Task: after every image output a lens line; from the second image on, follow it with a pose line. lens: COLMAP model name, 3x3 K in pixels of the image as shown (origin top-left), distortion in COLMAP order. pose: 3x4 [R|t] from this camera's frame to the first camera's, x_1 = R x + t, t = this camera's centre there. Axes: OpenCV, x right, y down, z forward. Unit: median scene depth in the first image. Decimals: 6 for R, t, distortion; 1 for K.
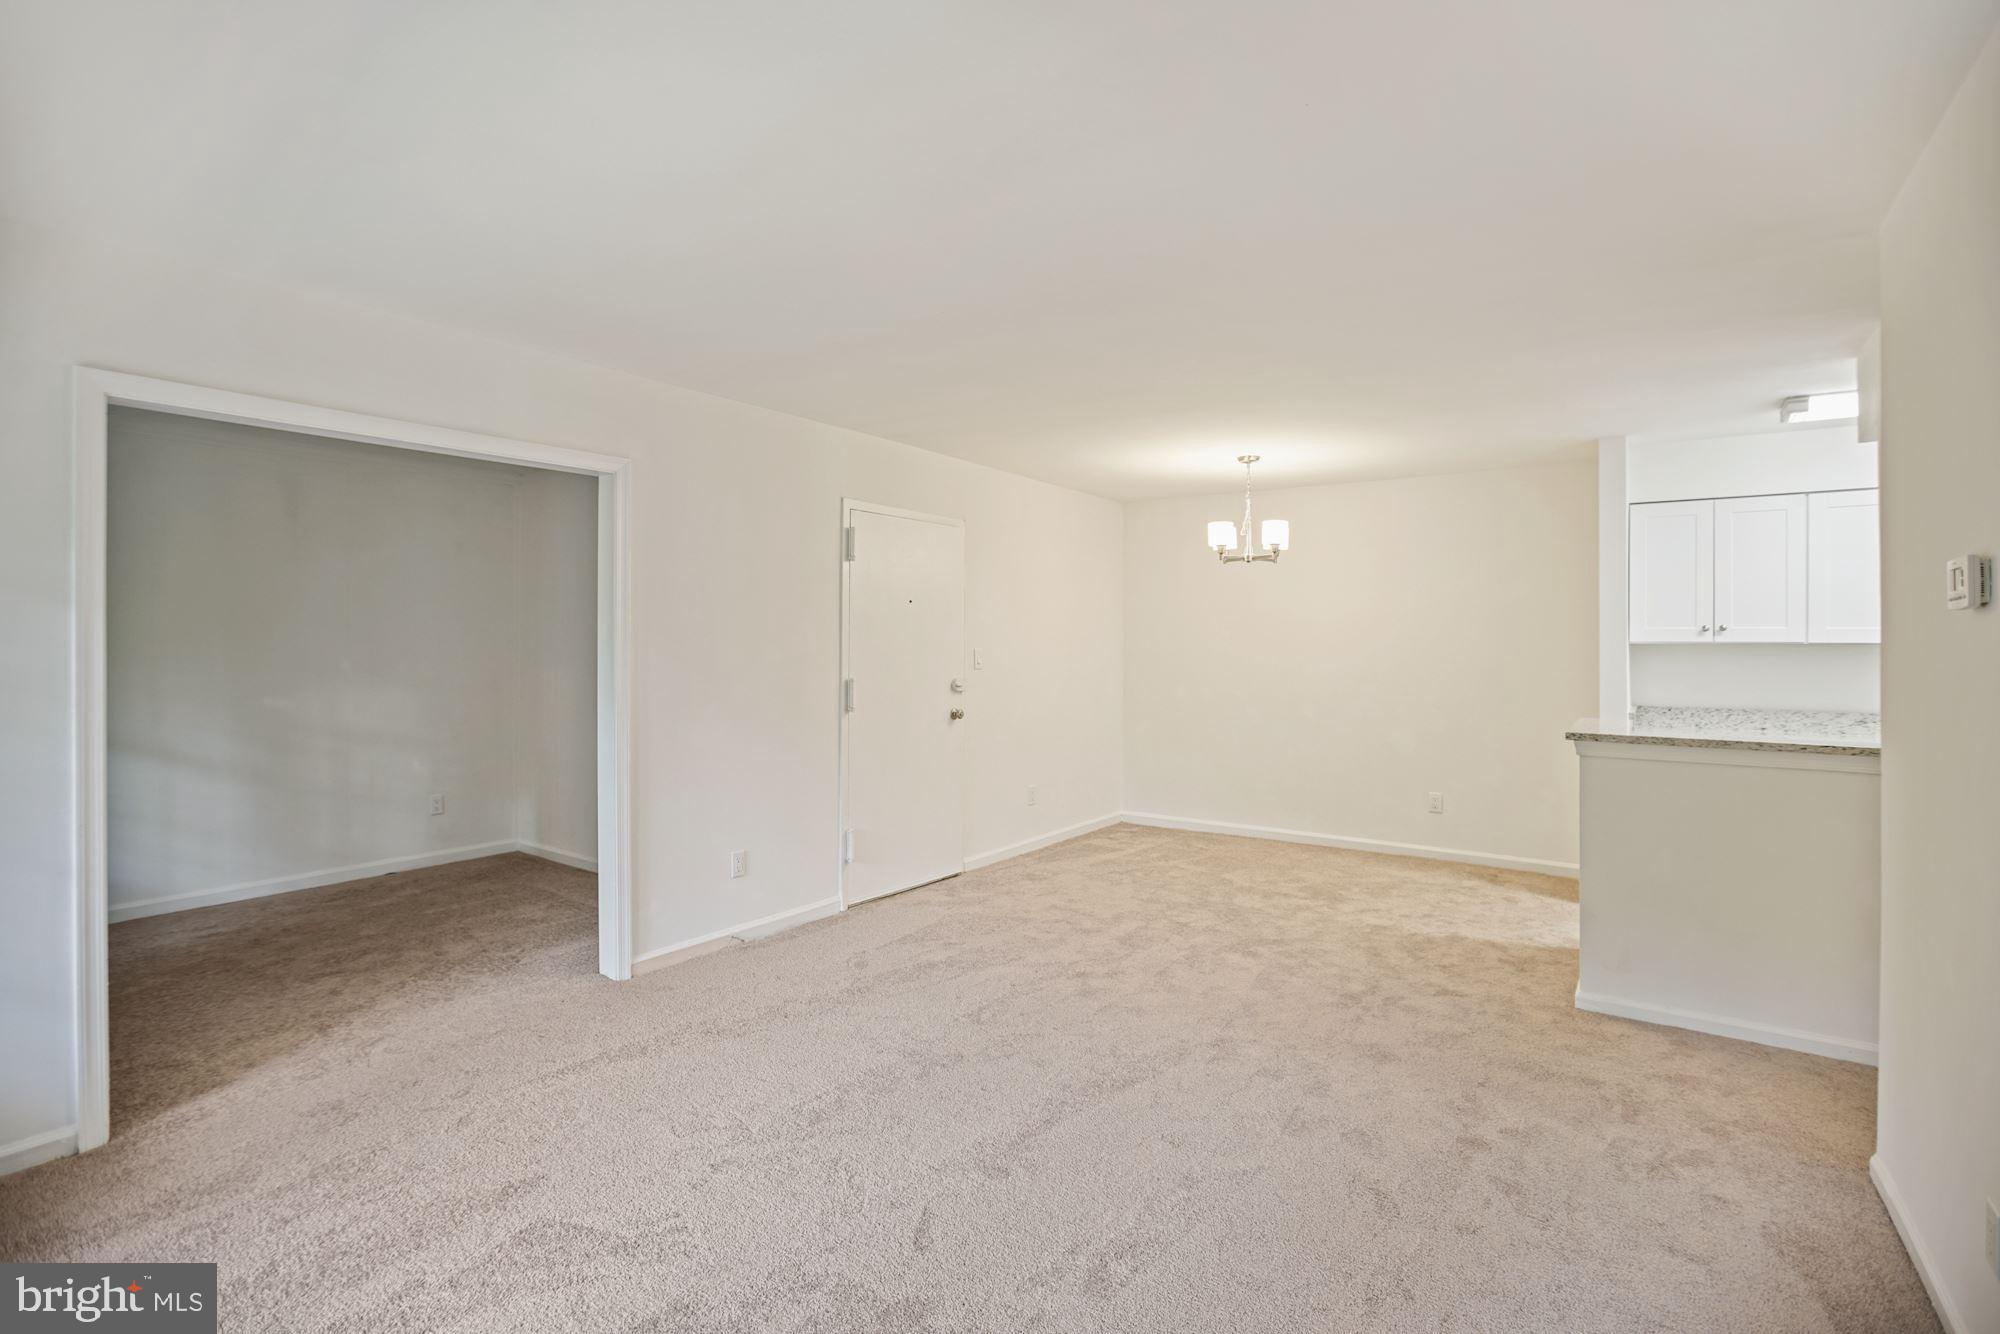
lens RADIAL K [[905.3, 0, 1025.2], [0, 905.3, 655.4], [0, 0, 1]] dist [-0.047942, 0.015089]
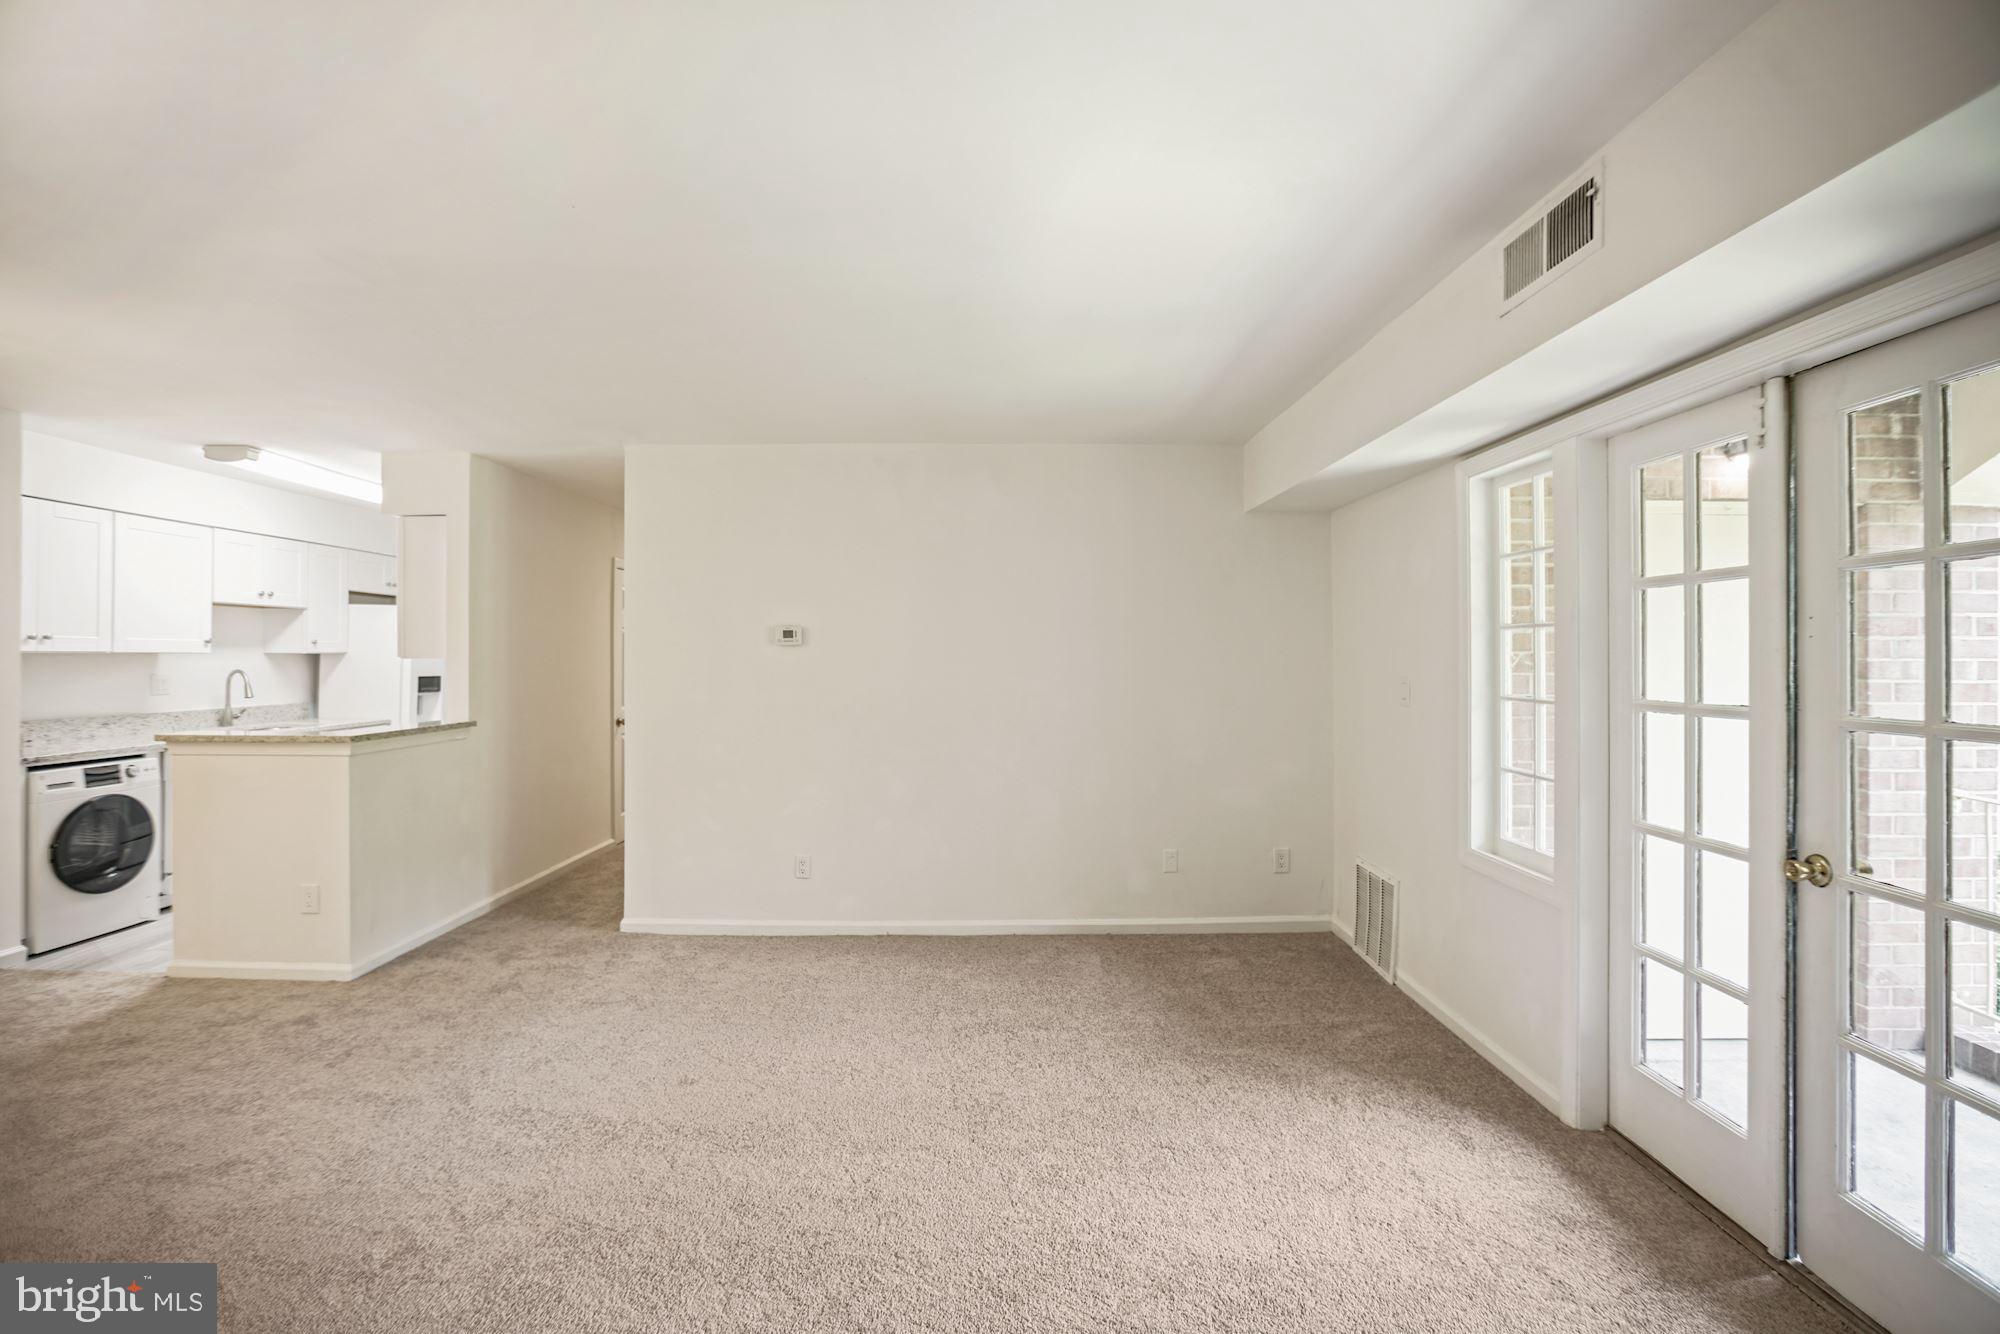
lens RADIAL K [[905.3, 0, 987.0], [0, 905.3, 651.9], [0, 0, 1]] dist [-0.047942, 0.015089]
pose [[-0.551607, -0.003535, 0.834097, -0.566539], [0.001816, 0.999984, 0.005440, -0.018334], [-0.834102, 0.004516, -0.551592, 0.707784]]
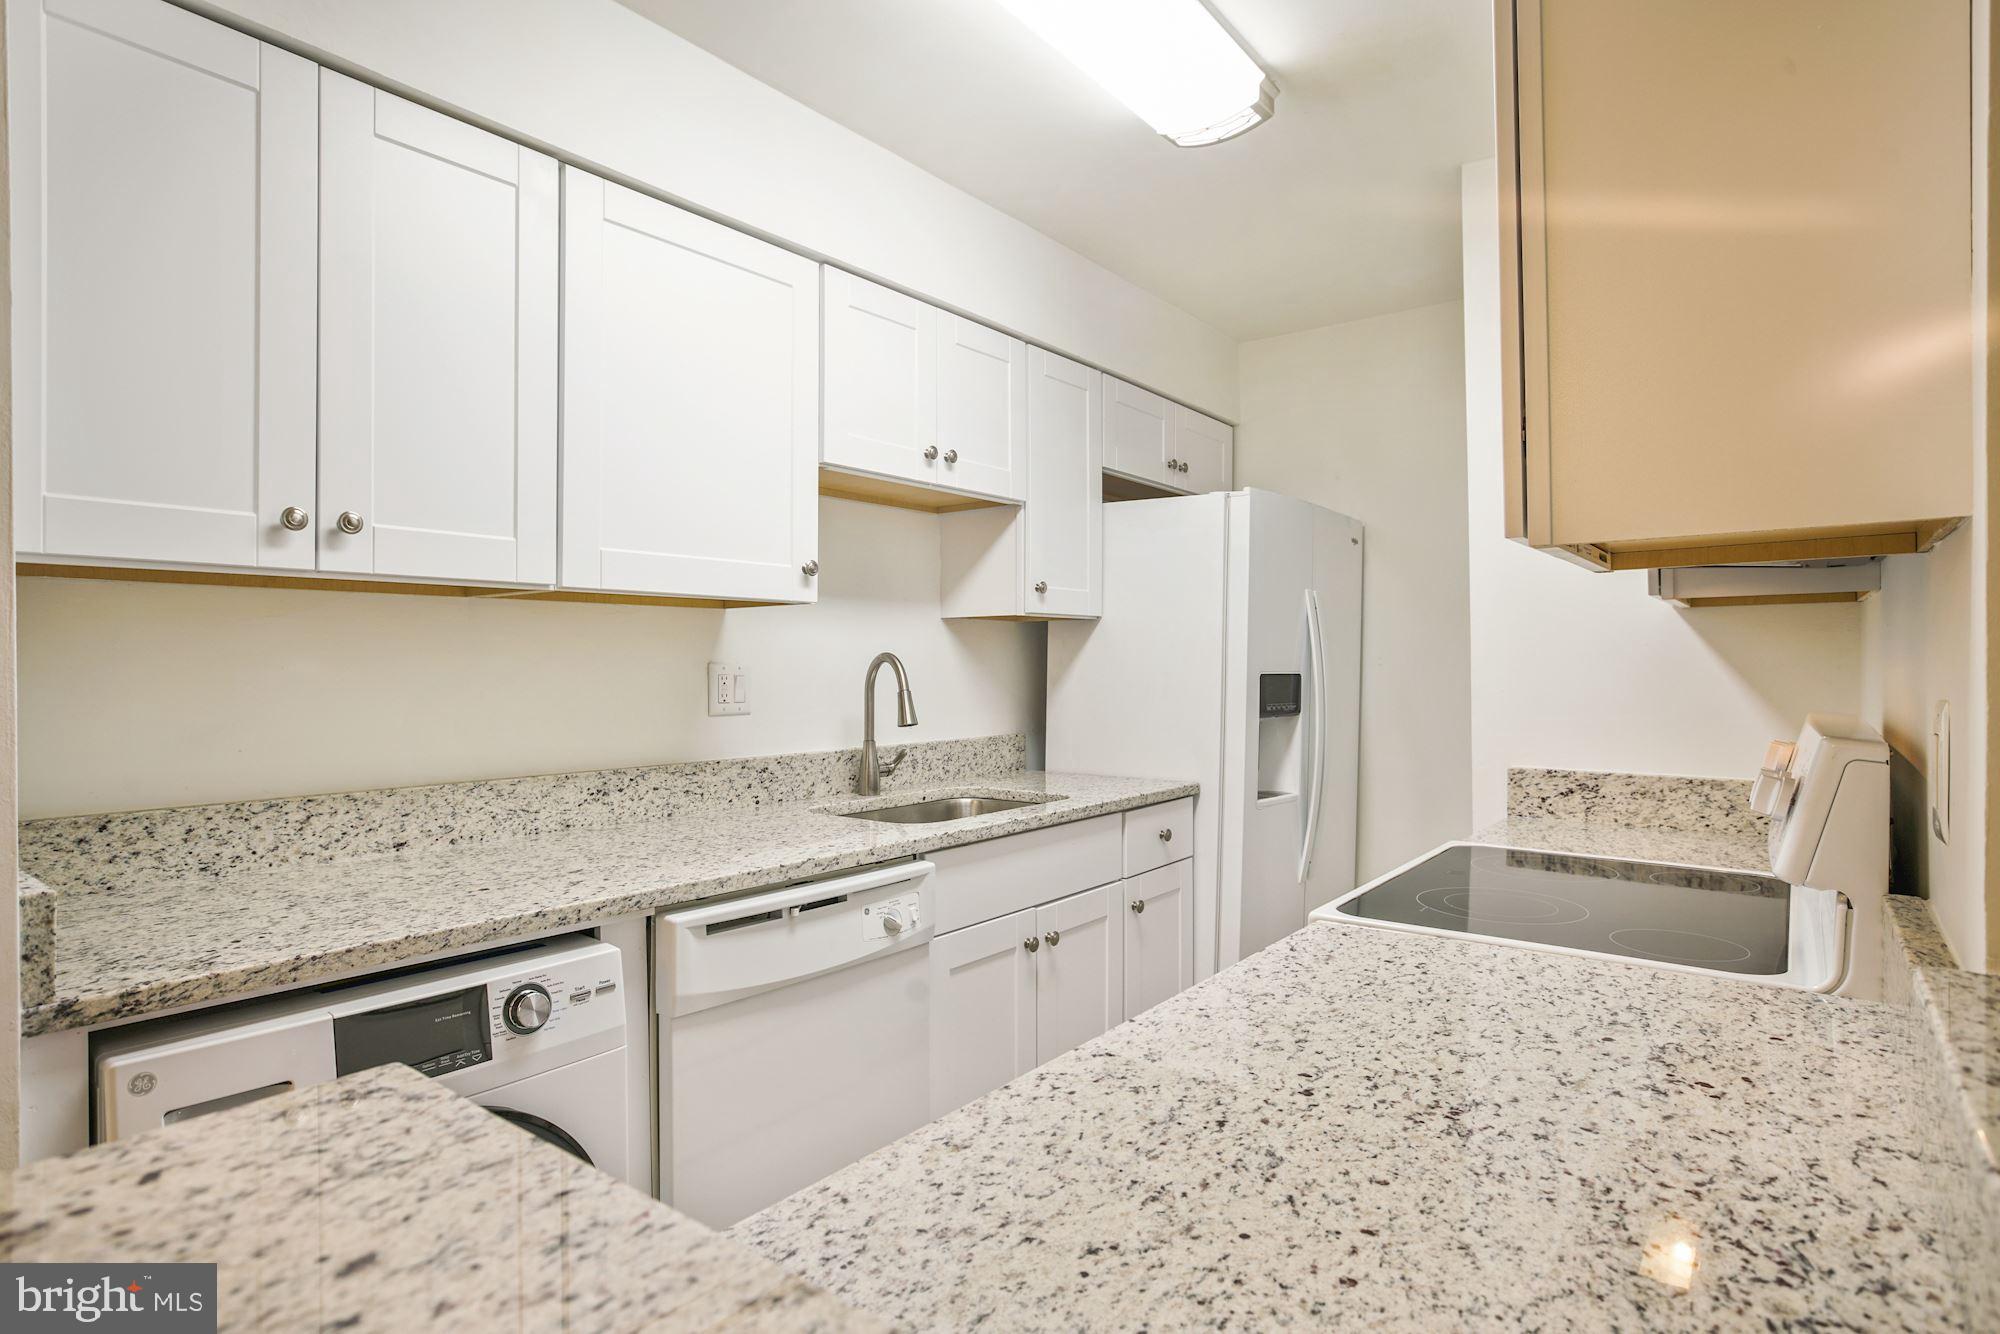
lens RADIAL K [[1058.3, 0, 971.9], [0, 1058.3, 666.0], [0, 0, 1]] dist [-0.041353, 0.023349]
pose [[0.094218, -0.006549, 0.995530, 0.495934], [0.013051, 0.999901, 0.005343, 0.016956], [-0.995466, 0.012489, 0.094294, 0.803049]]
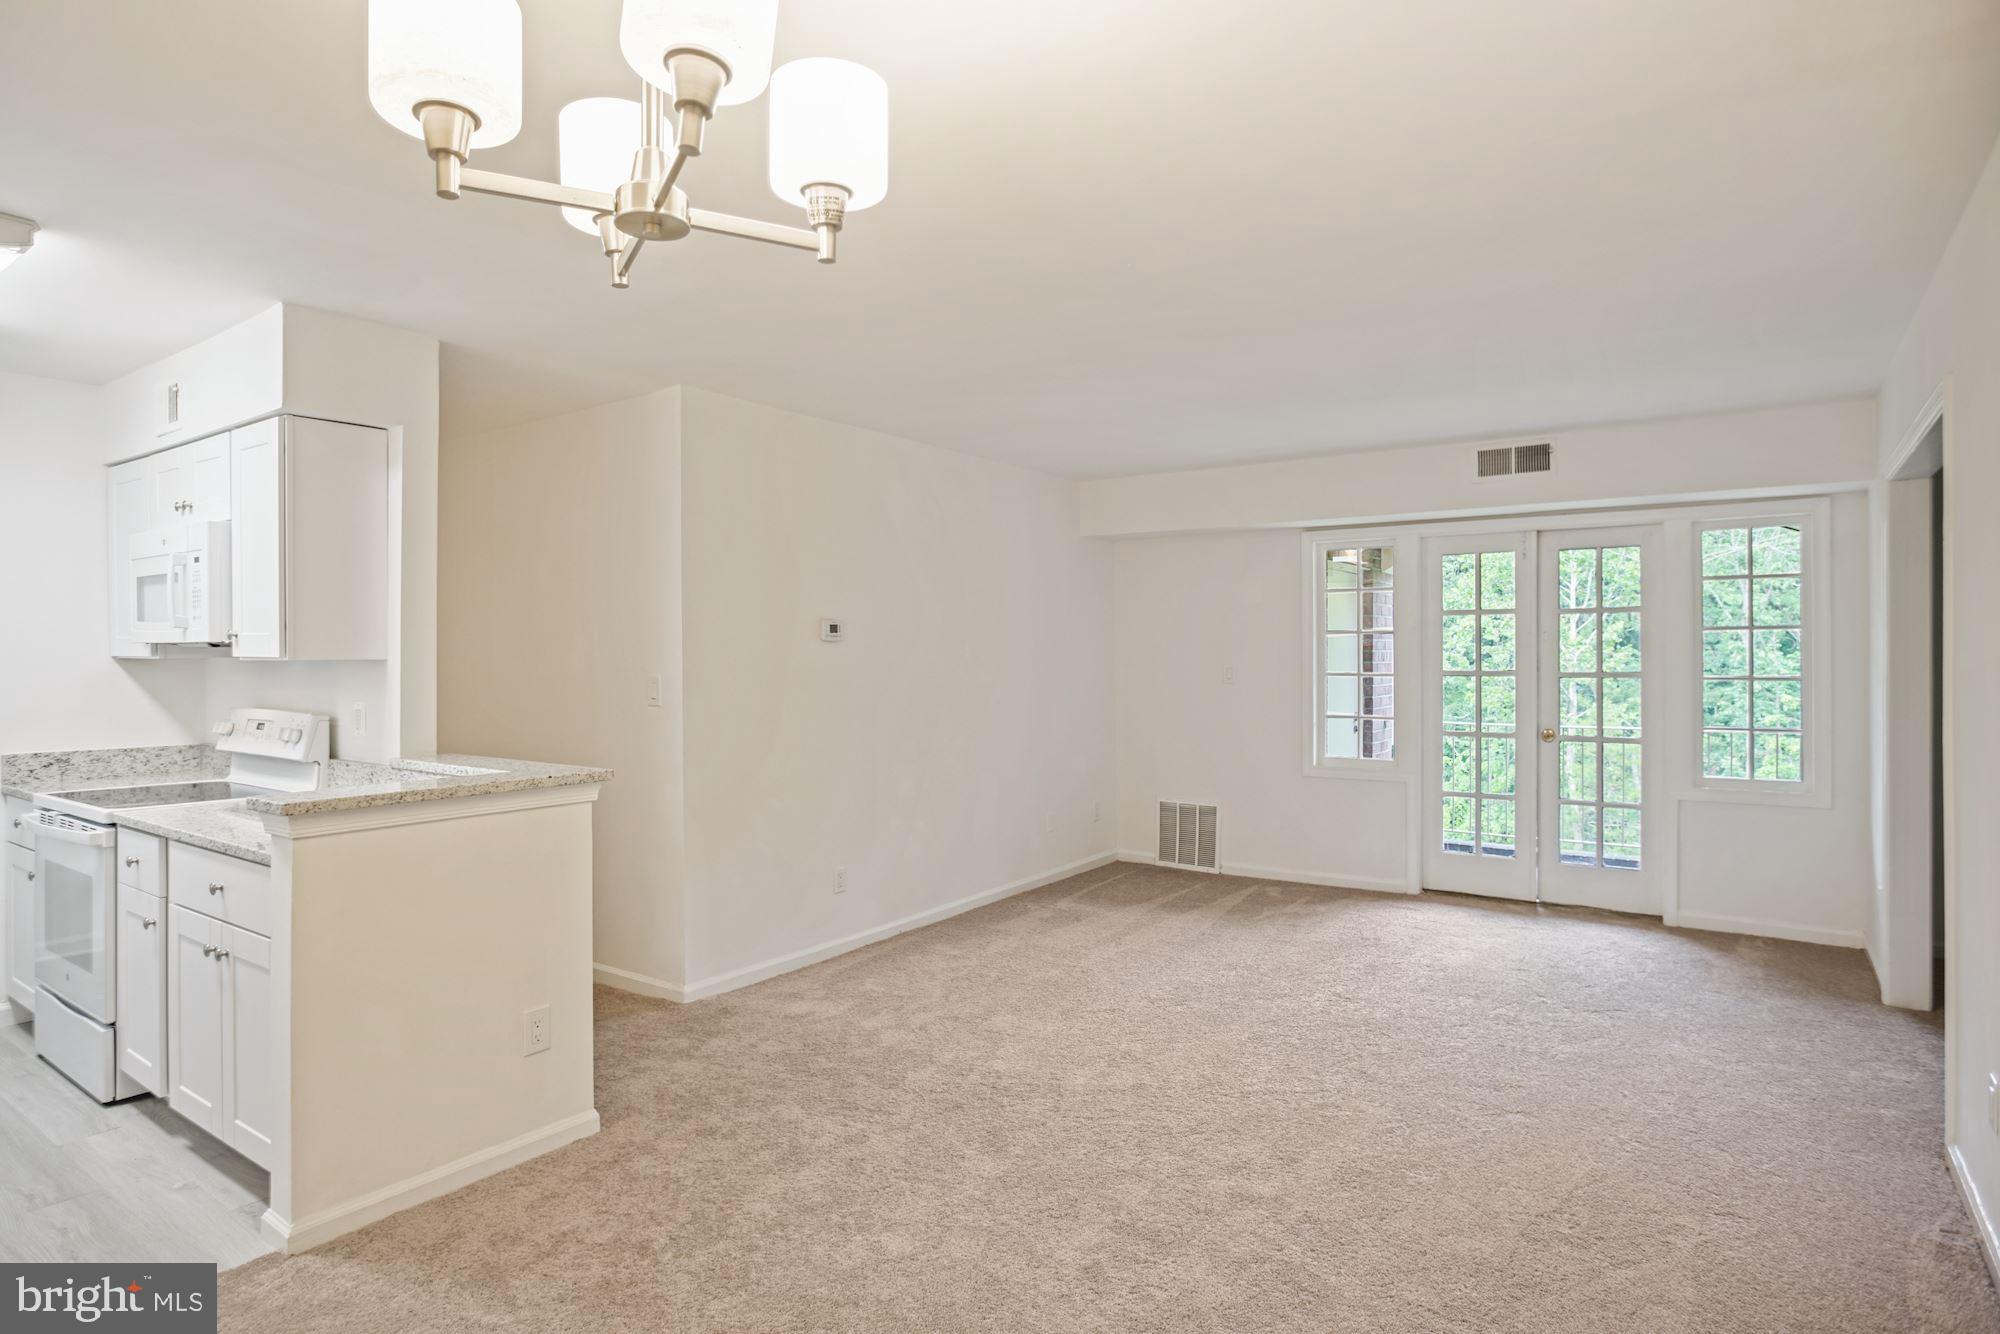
lens RADIAL K [[1058.3, 0, 1005.4], [0, 1058.3, 667.2], [0, 0, 1]] dist [-0.041353, 0.023349]
pose [[-0.999711, -0.000472, 0.024053, 0.207715], [-0.000045, 0.999842, 0.017760, -0.012211], [-0.024058, 0.017753, -0.999553, 1.421967]]
